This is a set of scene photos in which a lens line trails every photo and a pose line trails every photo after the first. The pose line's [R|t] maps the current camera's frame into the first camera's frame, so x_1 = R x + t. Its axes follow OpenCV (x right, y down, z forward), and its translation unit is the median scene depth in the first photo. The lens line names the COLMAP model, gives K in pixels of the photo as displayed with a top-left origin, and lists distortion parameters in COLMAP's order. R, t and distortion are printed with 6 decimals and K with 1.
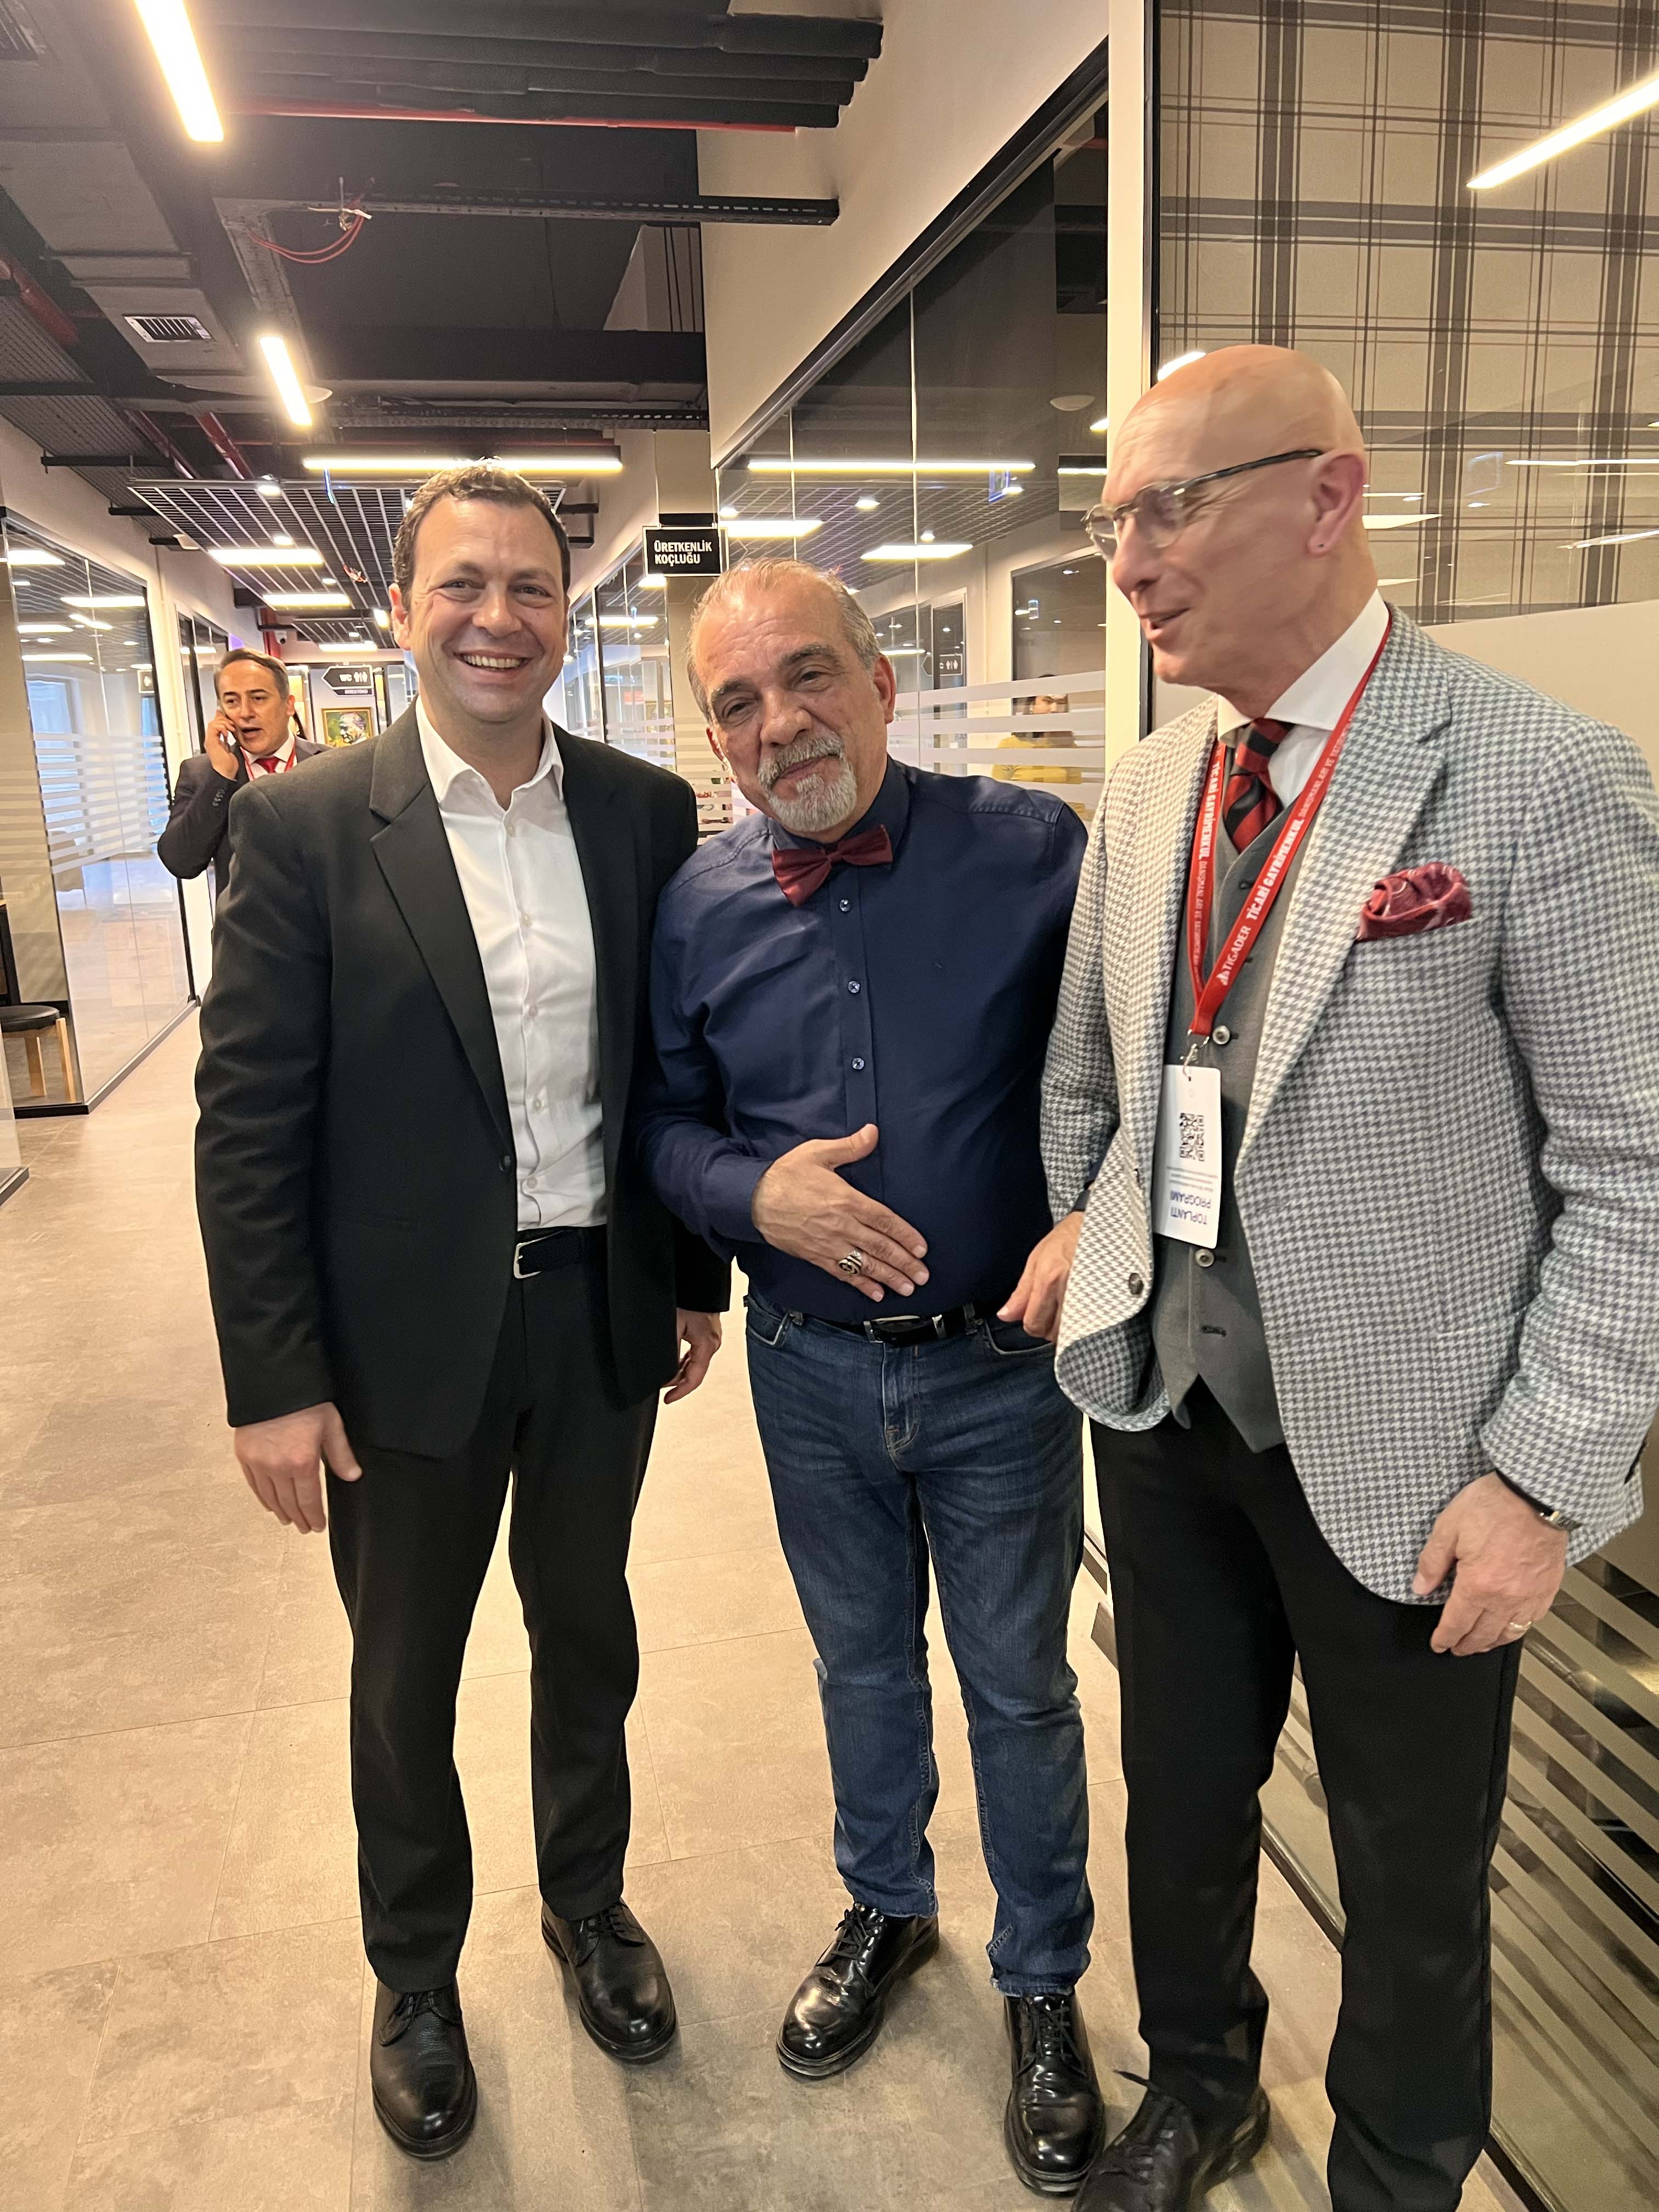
lens RADIAL K [[1692.8, 0, 833.7], [0, 1692.8, 1133.8], [0, 0, 1]] dist [0.028176, -0.042289]
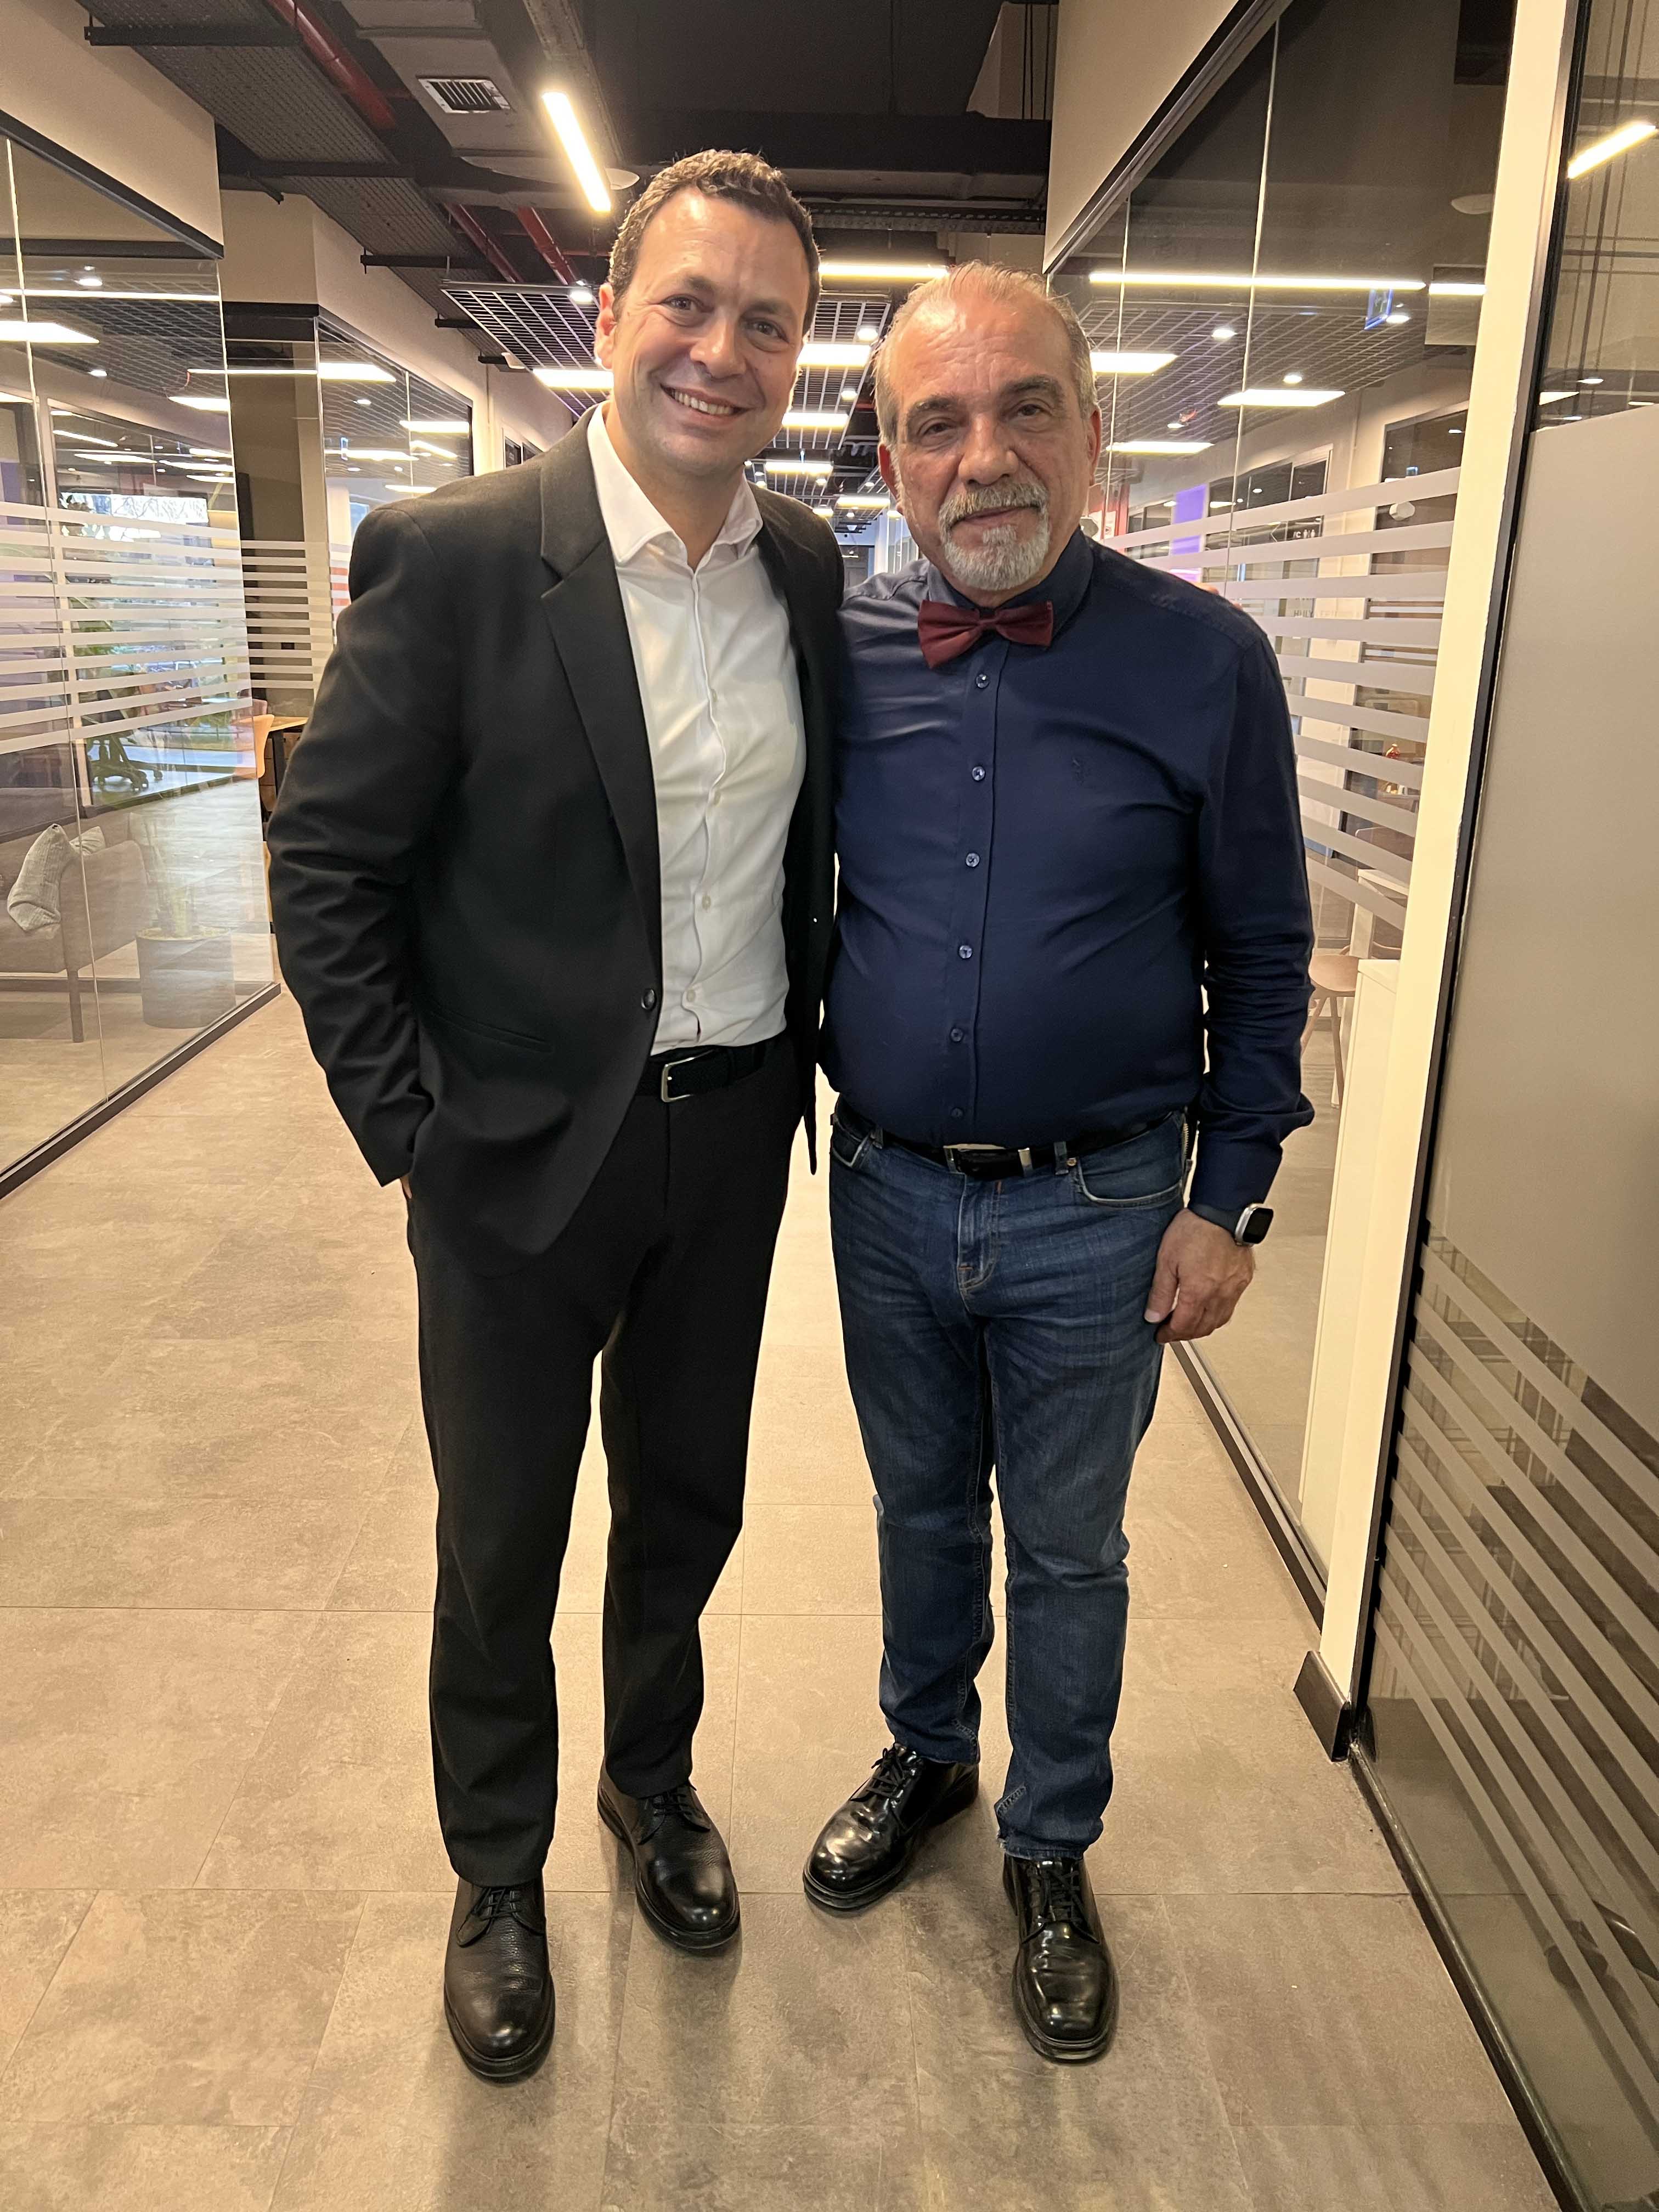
lens RADIAL K [[1692.8, 0, 810.6], [0, 1692.8, 1119.7], [0, 0, 1]] dist [0.028176, -0.042289]
pose [[0.977114, 0.112323, -0.180643, 0.049986], [-0.100906, 0.992343, 0.071224, -0.008484], [0.187260, -0.051366, 0.980966, 0.207601]]
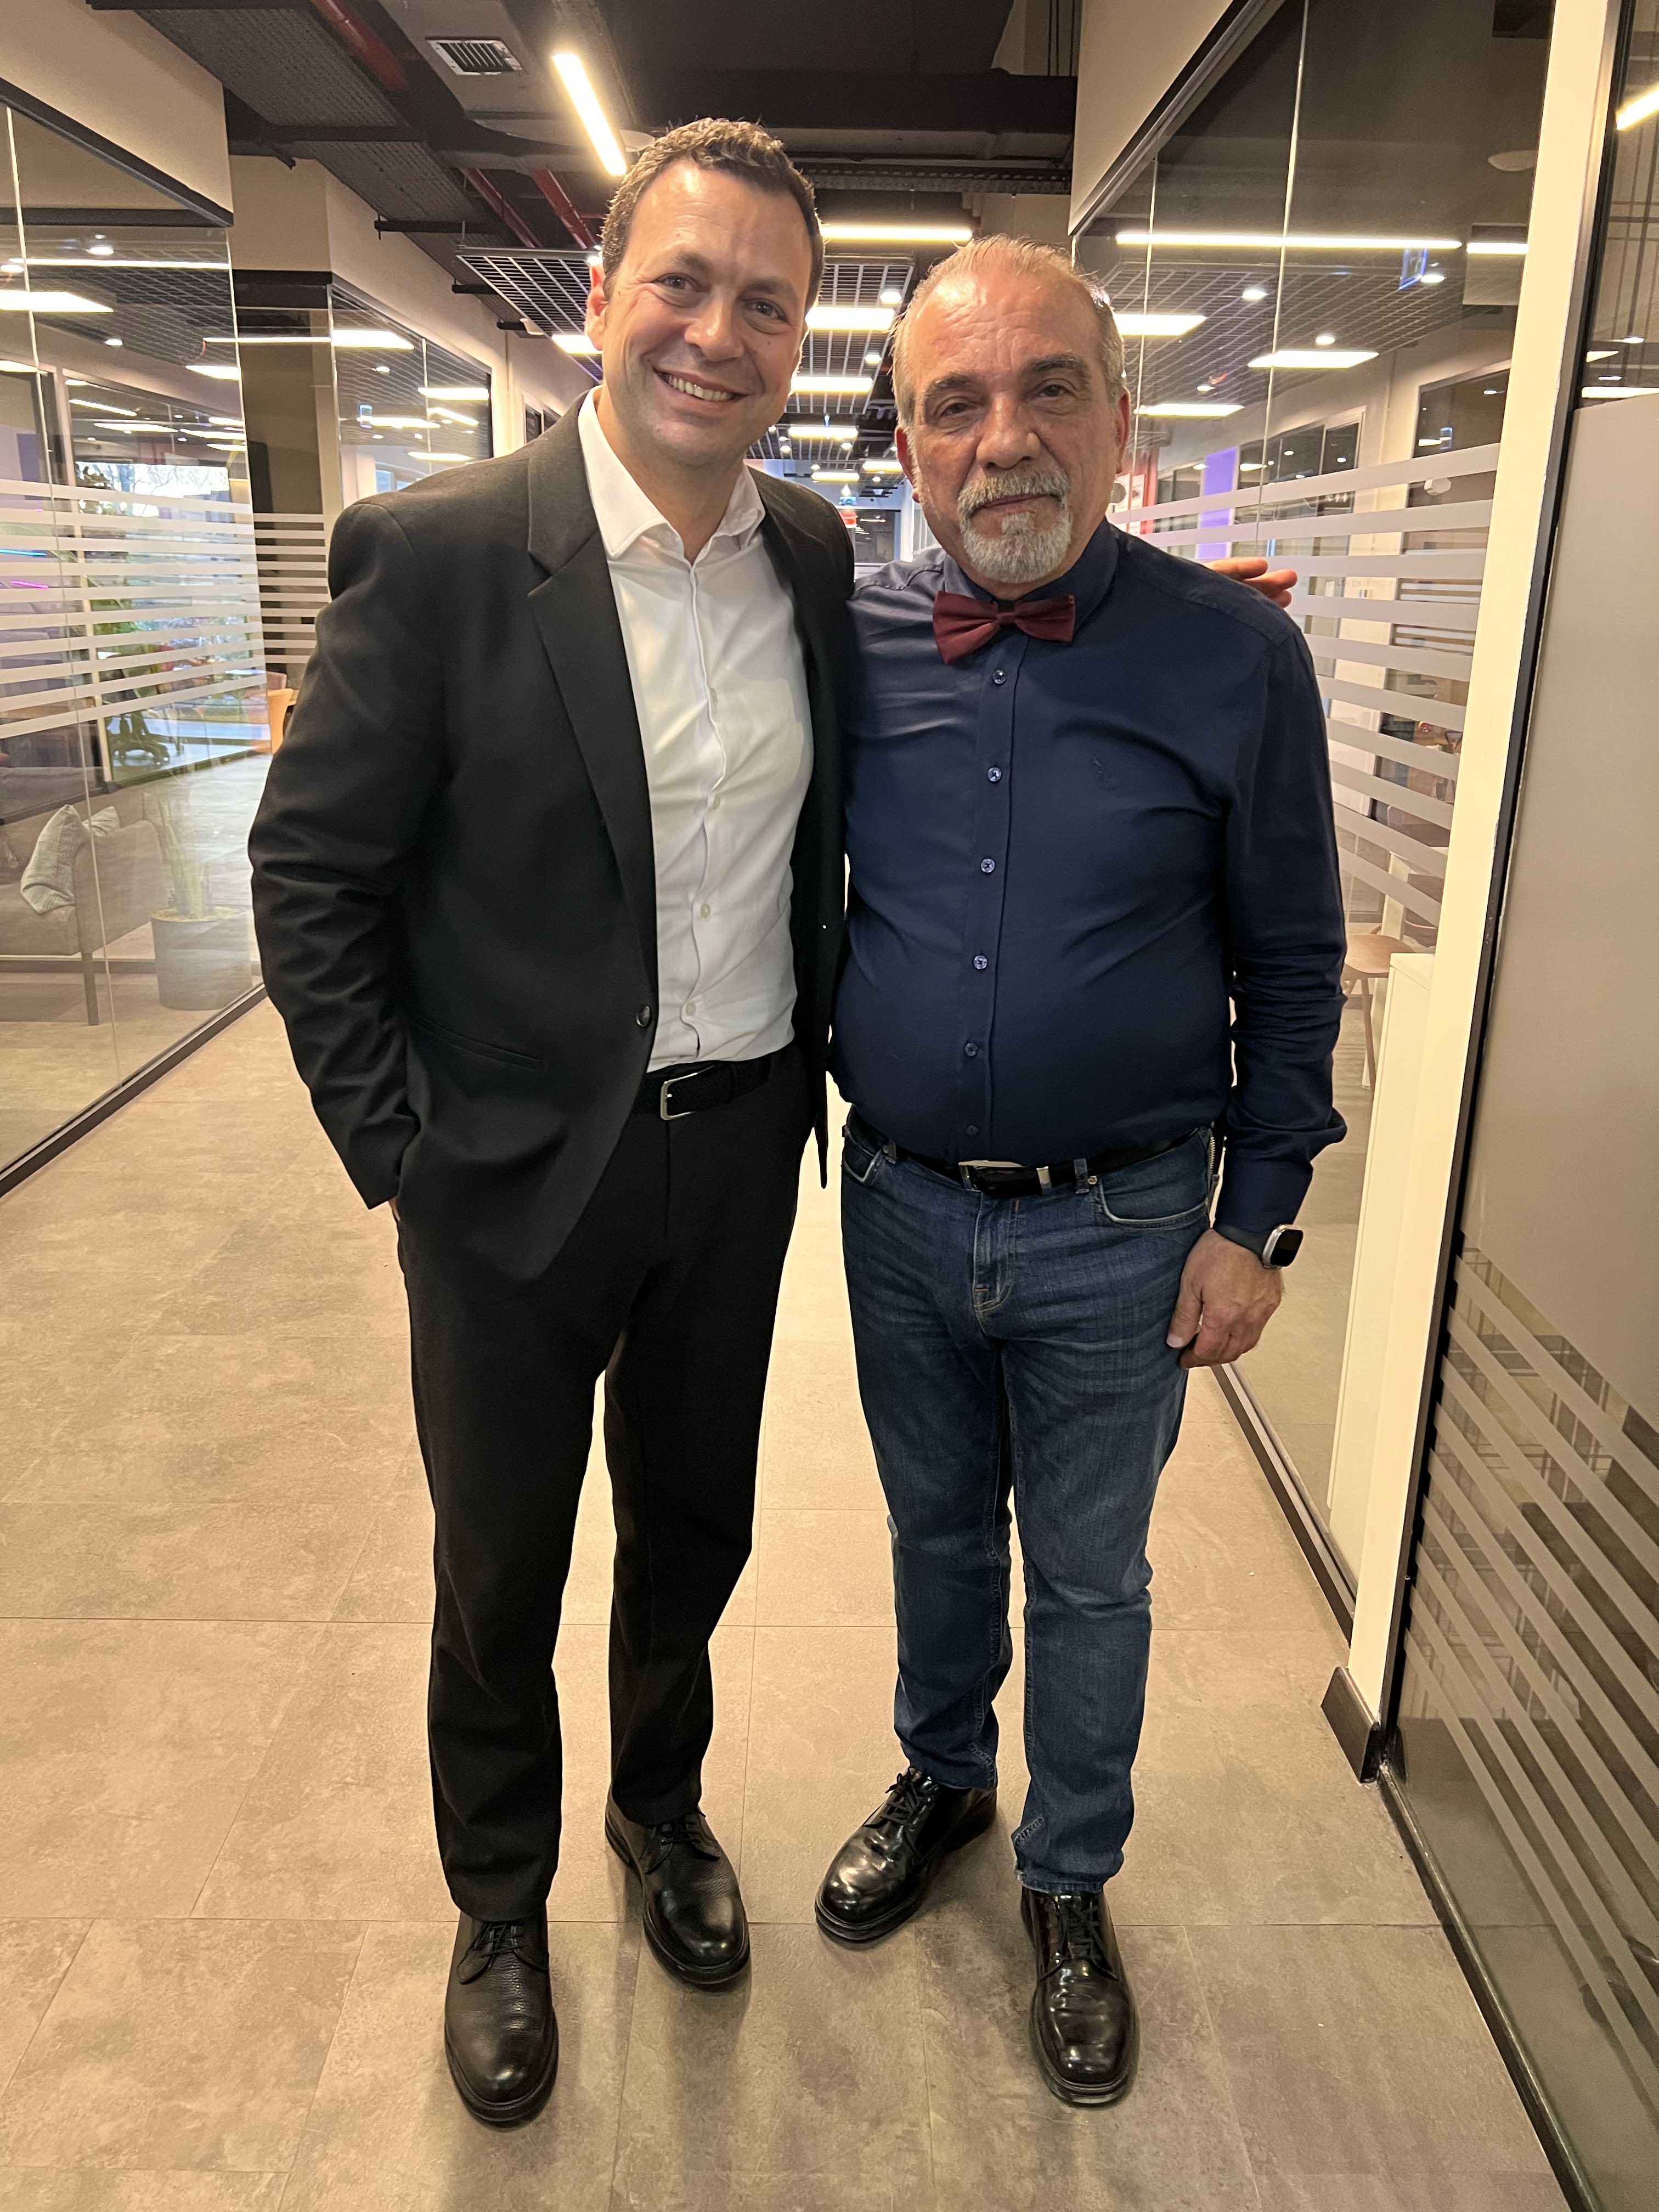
lens RADIAL K [[1692.8, 0, 822.0], [0, 1692.8, 1118.5], [0, 0, 1]] dist [0.028176, -0.042289]
pose [[0.975531, 0.113806, -0.188115, 0.050473], [-0.098210, 0.991063, 0.090275, -0.026282], [0.196707, -0.069591, 0.977989, 0.237961]]
